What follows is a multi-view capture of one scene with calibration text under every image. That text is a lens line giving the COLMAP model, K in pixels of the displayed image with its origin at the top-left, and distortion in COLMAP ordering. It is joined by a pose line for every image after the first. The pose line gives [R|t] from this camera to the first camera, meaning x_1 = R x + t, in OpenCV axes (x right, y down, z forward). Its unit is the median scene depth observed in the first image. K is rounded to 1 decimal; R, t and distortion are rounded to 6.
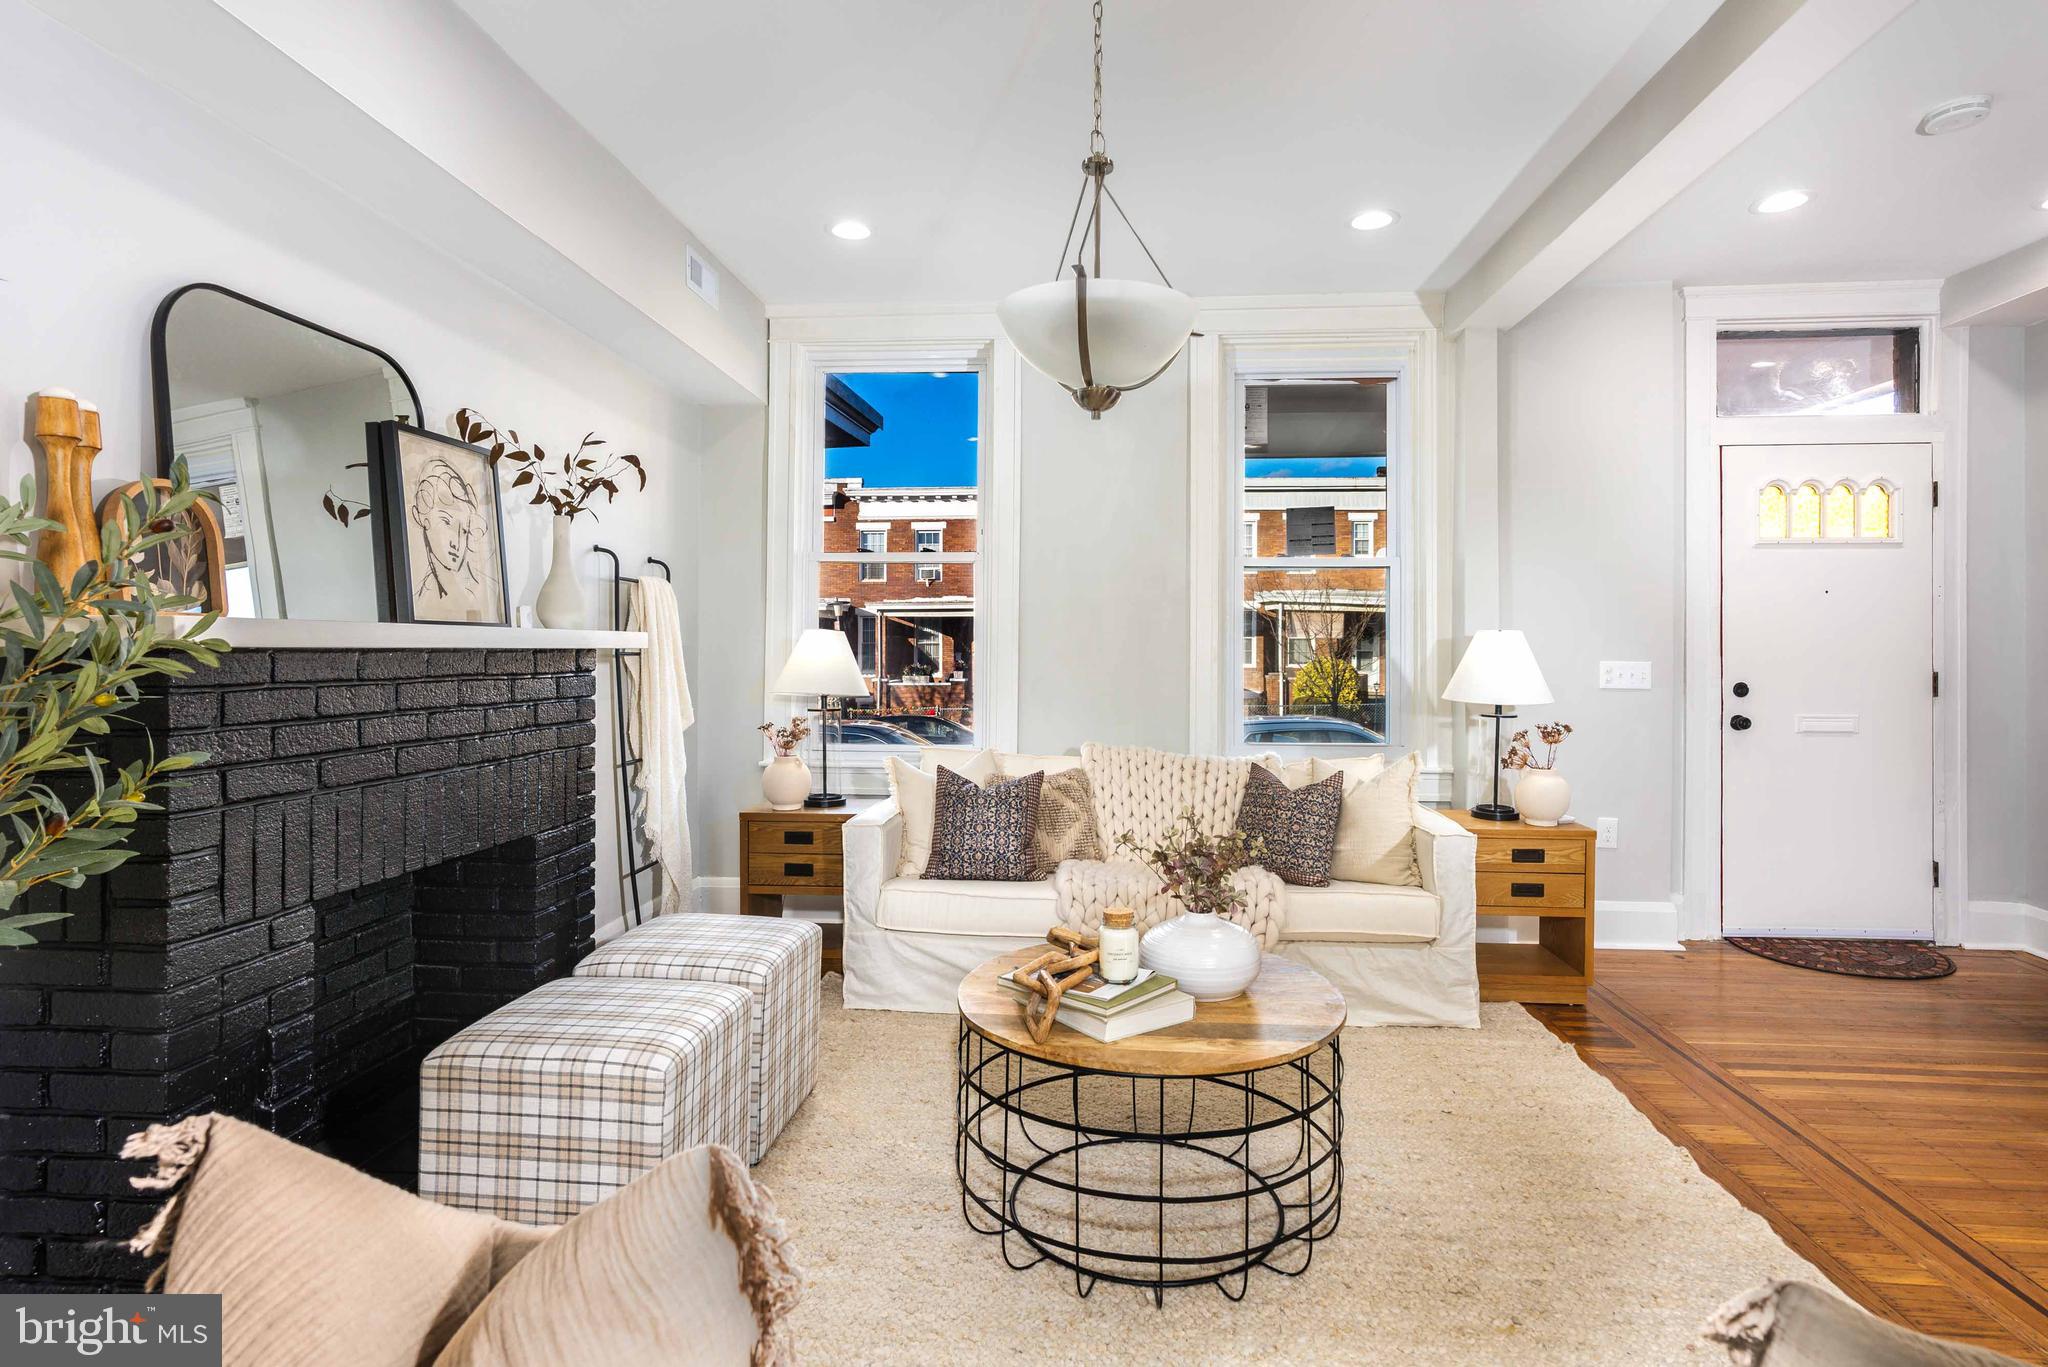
lens RADIAL K [[1088.6, 0, 950.0], [0, 1088.6, 637.6], [0, 0, 1]] dist [-0.001466, 0.000268]
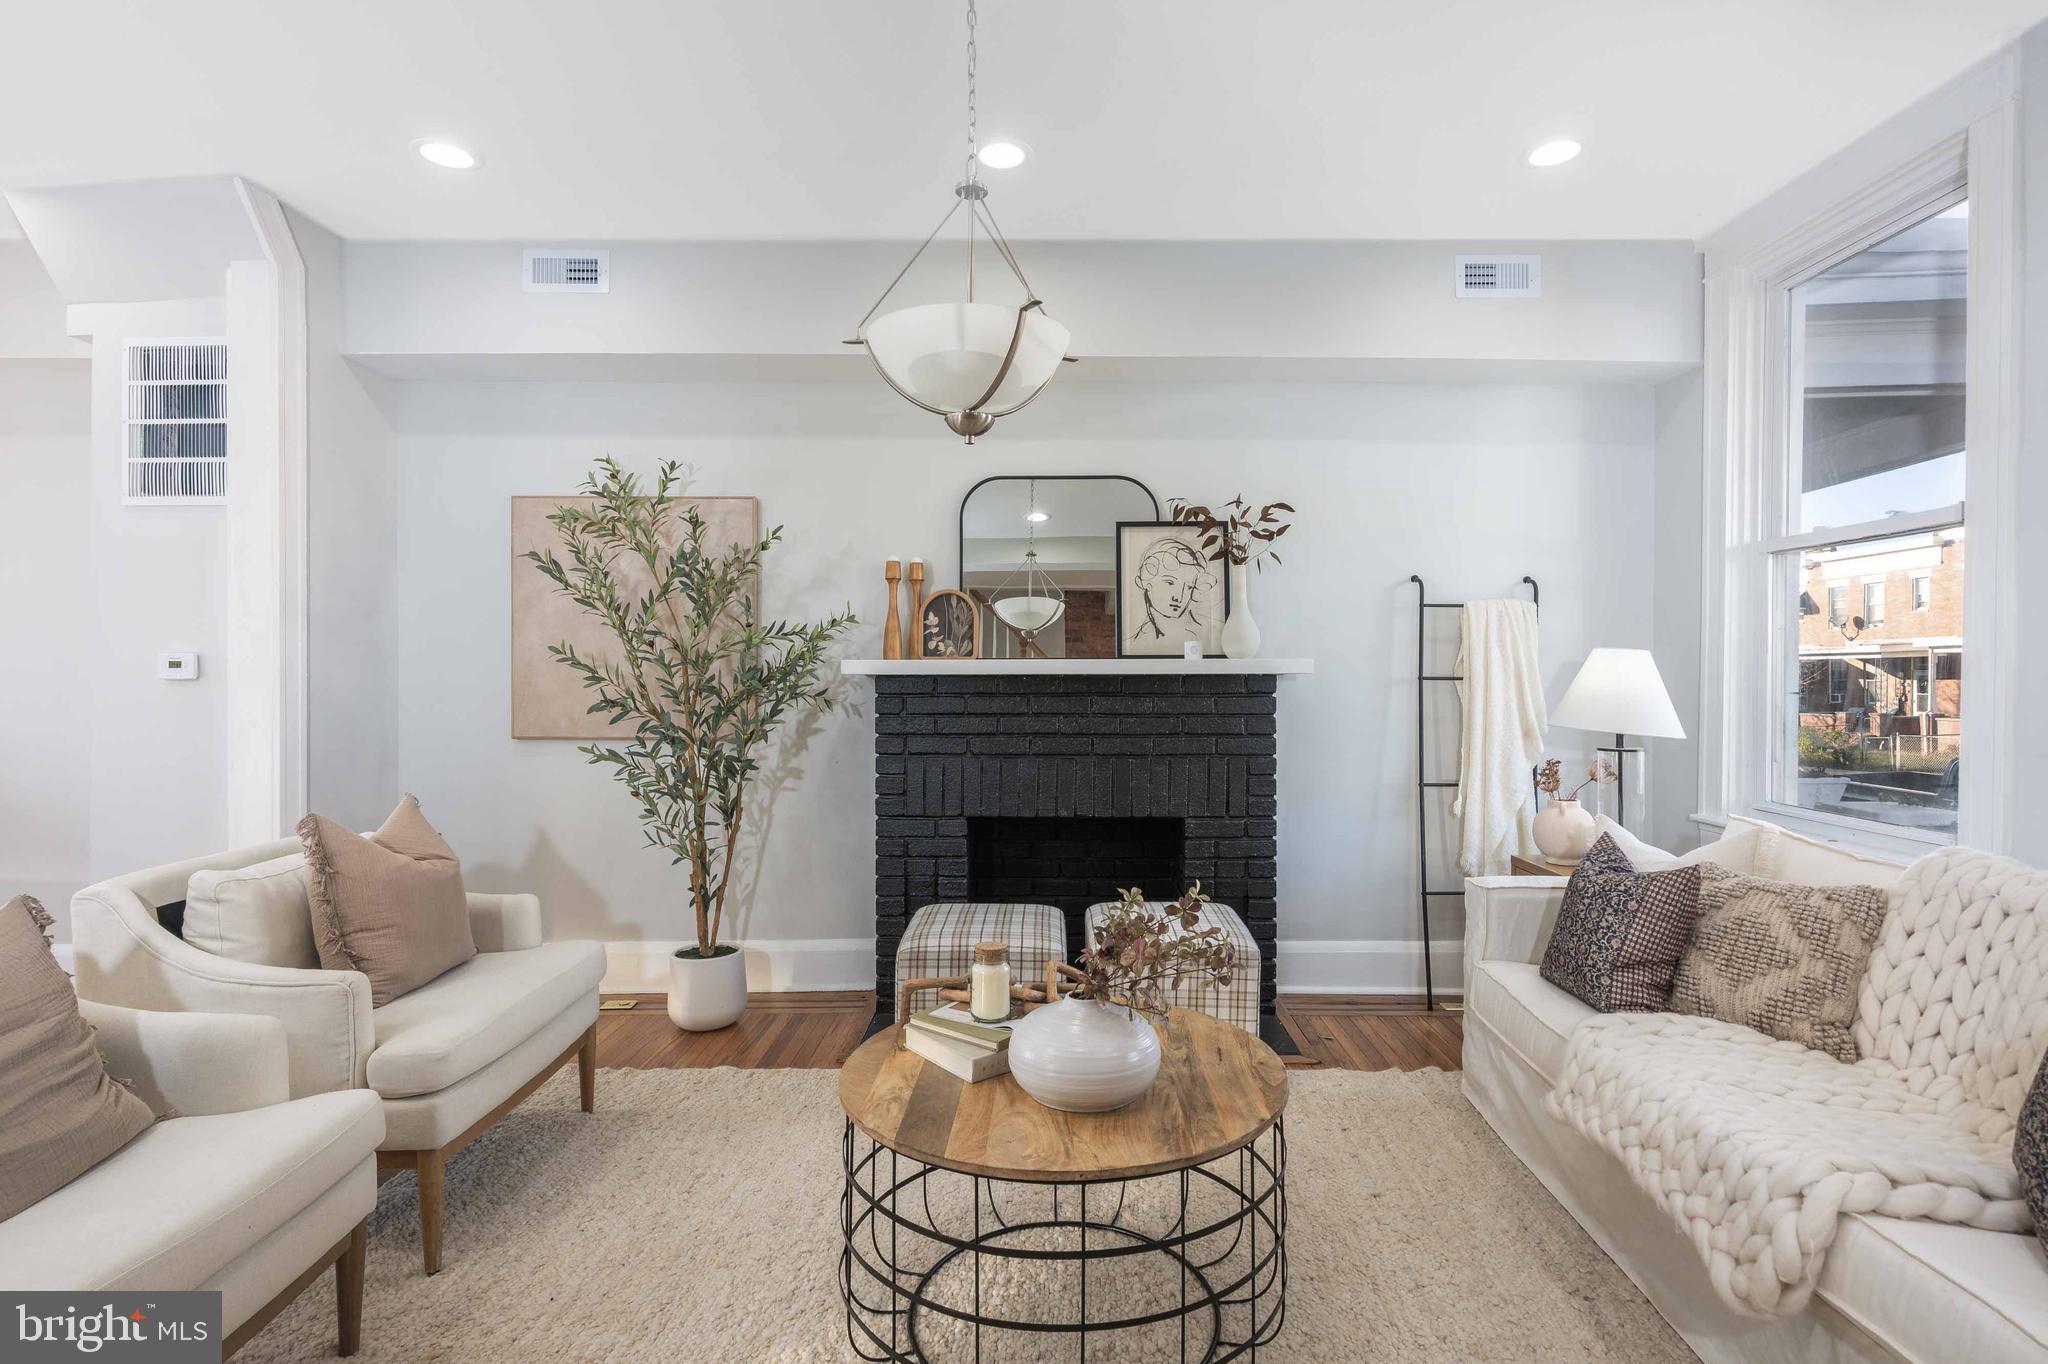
lens RADIAL K [[997.3, 0, 1024.0], [0, 997.3, 682.0], [0, 0, 1]] dist [-0.000964, -0.000084]
pose [[0.131013, 0.011204, -0.991317, 0.786523], [0.008999, 0.999882, 0.012490, 0.002231], [0.991340, -0.010557, 0.130897, 0.664613]]
